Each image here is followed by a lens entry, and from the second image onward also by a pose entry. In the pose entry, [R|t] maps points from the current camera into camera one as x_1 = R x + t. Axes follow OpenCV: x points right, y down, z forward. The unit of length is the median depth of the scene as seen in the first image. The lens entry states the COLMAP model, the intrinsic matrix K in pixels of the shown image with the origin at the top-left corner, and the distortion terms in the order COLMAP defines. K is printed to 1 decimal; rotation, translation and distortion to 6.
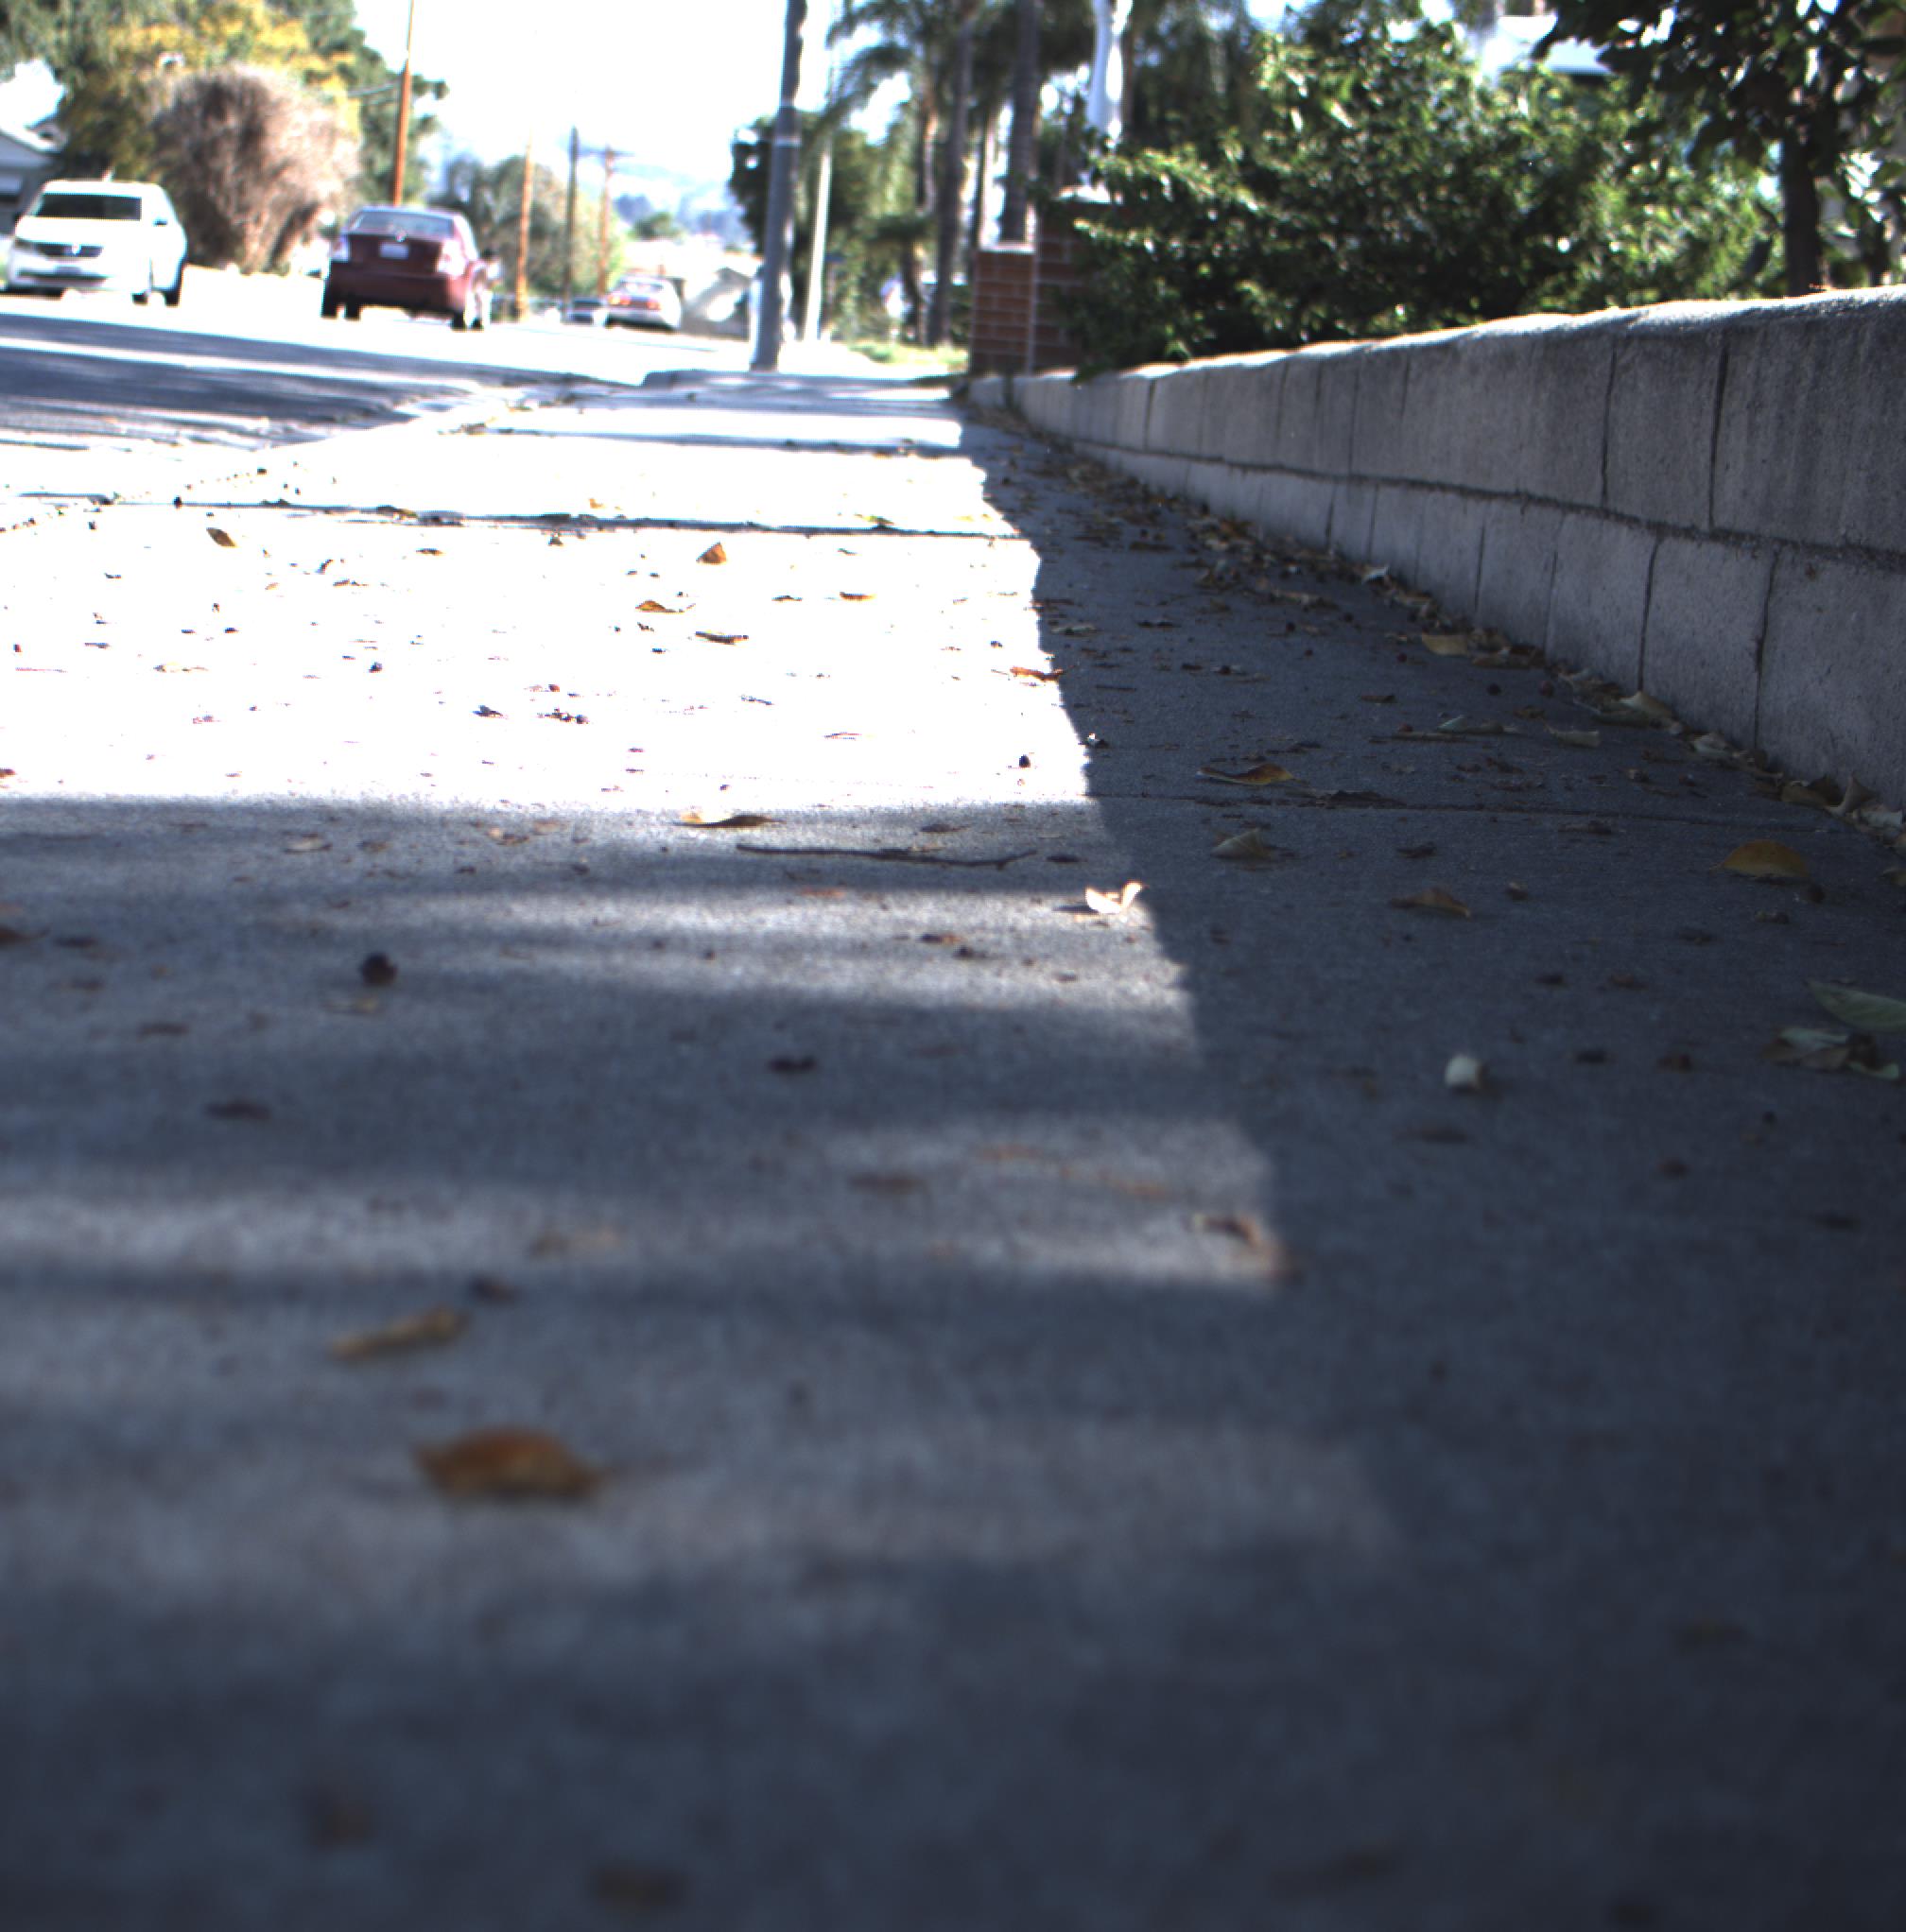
lens RADIAL K [[4307.7, 0, 758.7], [0, 4307.7, 965.2], [0, 0, 1]] dist [-0.195134, 0.832199]
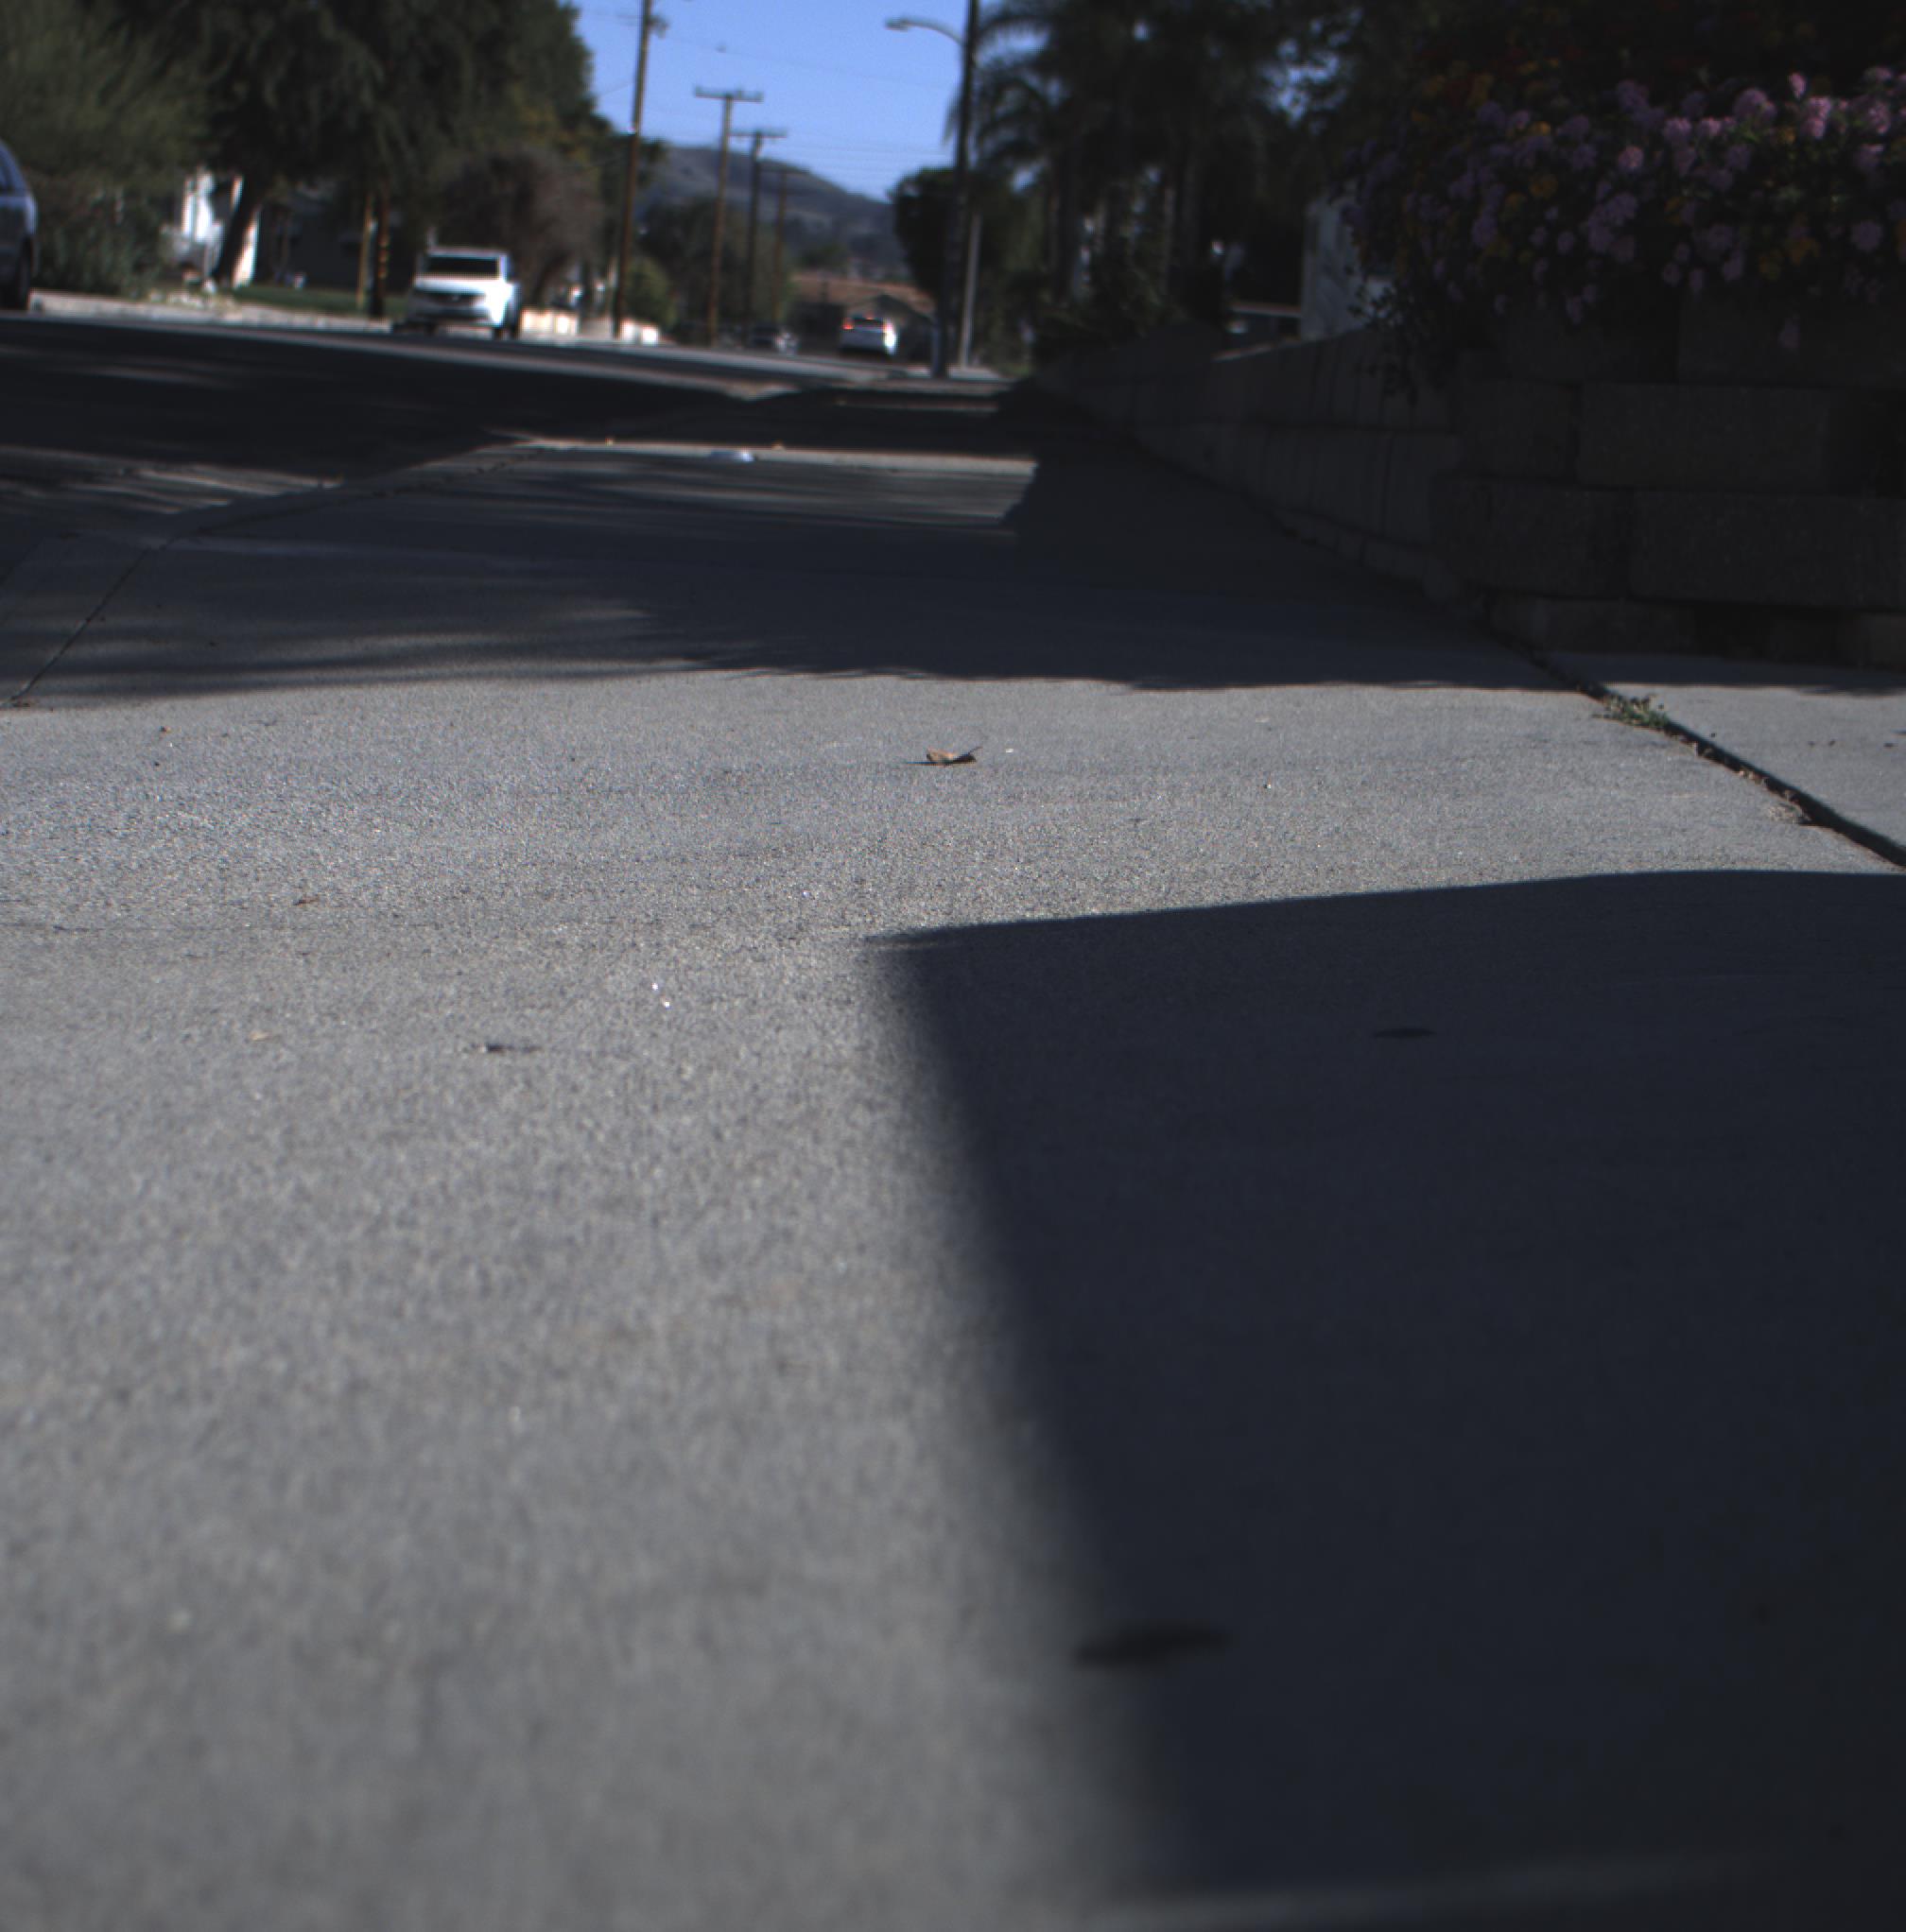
lens RADIAL K [[4307.7, 0, 758.7], [0, 4307.7, 965.2], [0, 0, 1]] dist [-0.195134, 0.832199]
pose [[0.999384, 0.007301, -0.034312, -0.003554], [-0.007476, 0.999960, -0.004976, 0.039306], [0.034275, 0.005230, 0.999399, -0.268011]]
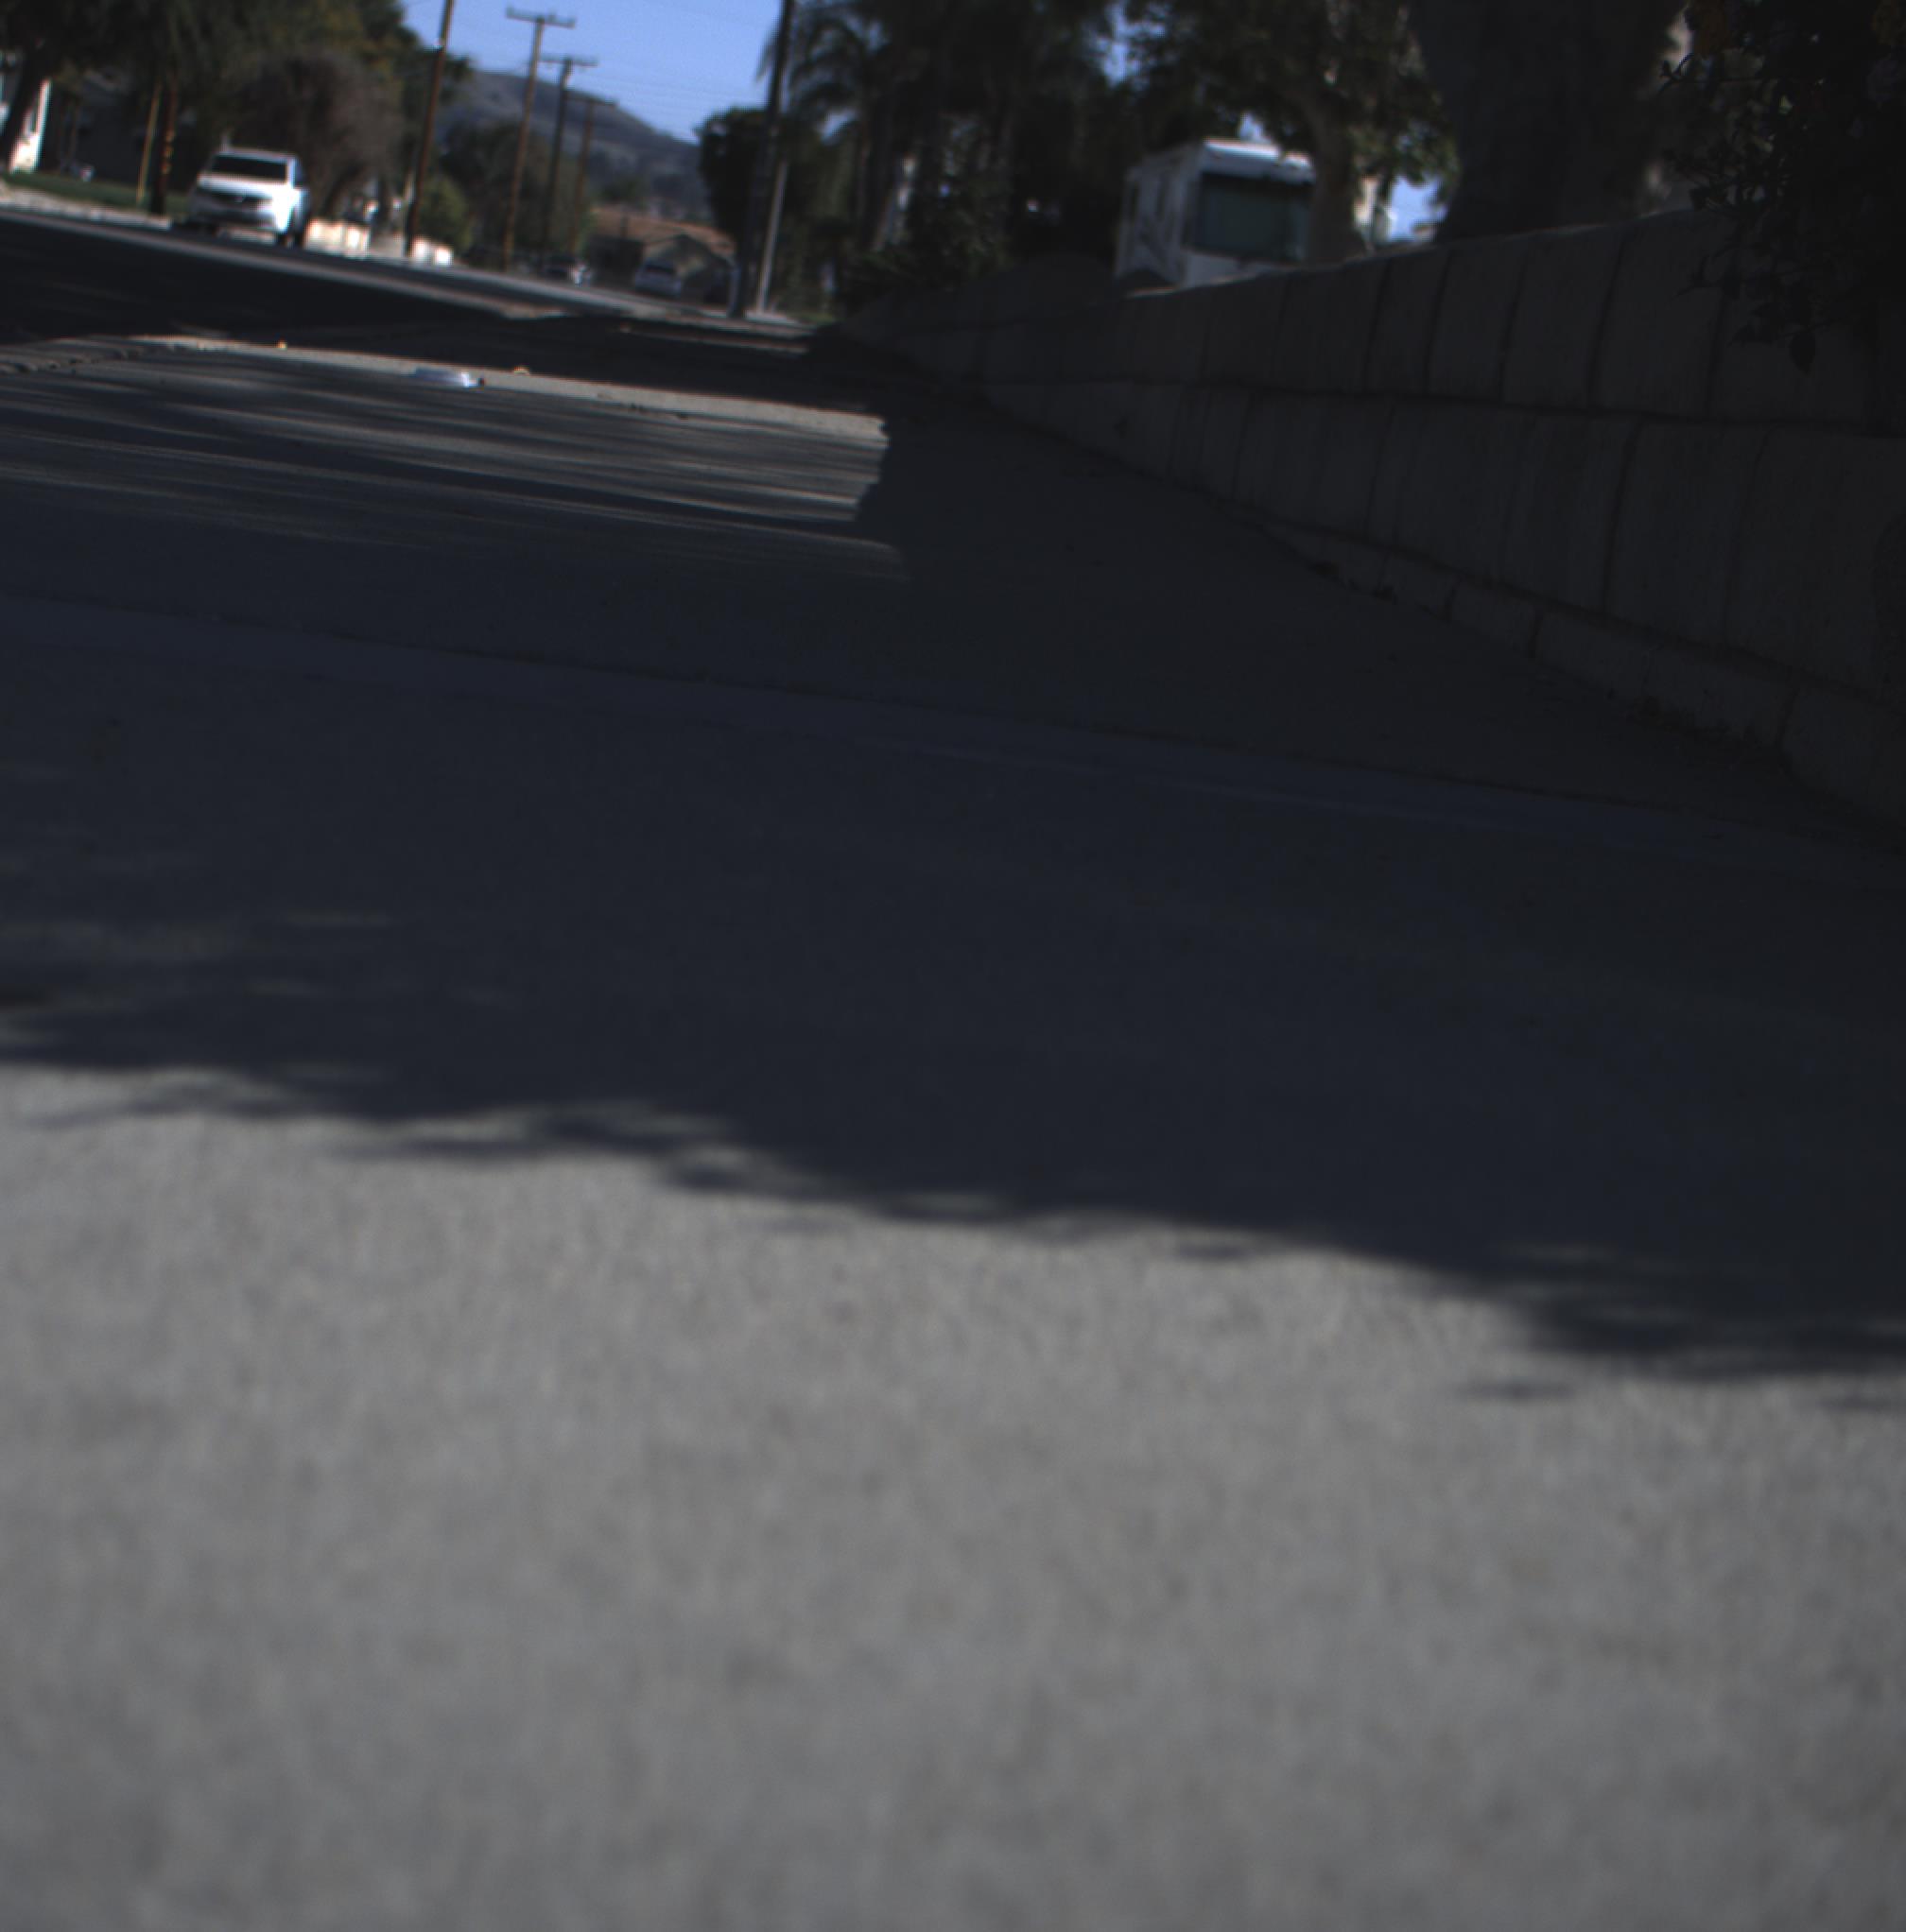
lens RADIAL K [[4307.7, 0, 758.7], [0, 4307.7, 965.2], [0, 0, 1]] dist [-0.195134, 0.832199]
pose [[0.996805, 0.076141, 0.024137, -0.003684], [-0.076317, 0.997063, 0.006451, 0.035818], [-0.023575, -0.008273, 0.999688, -0.239490]]
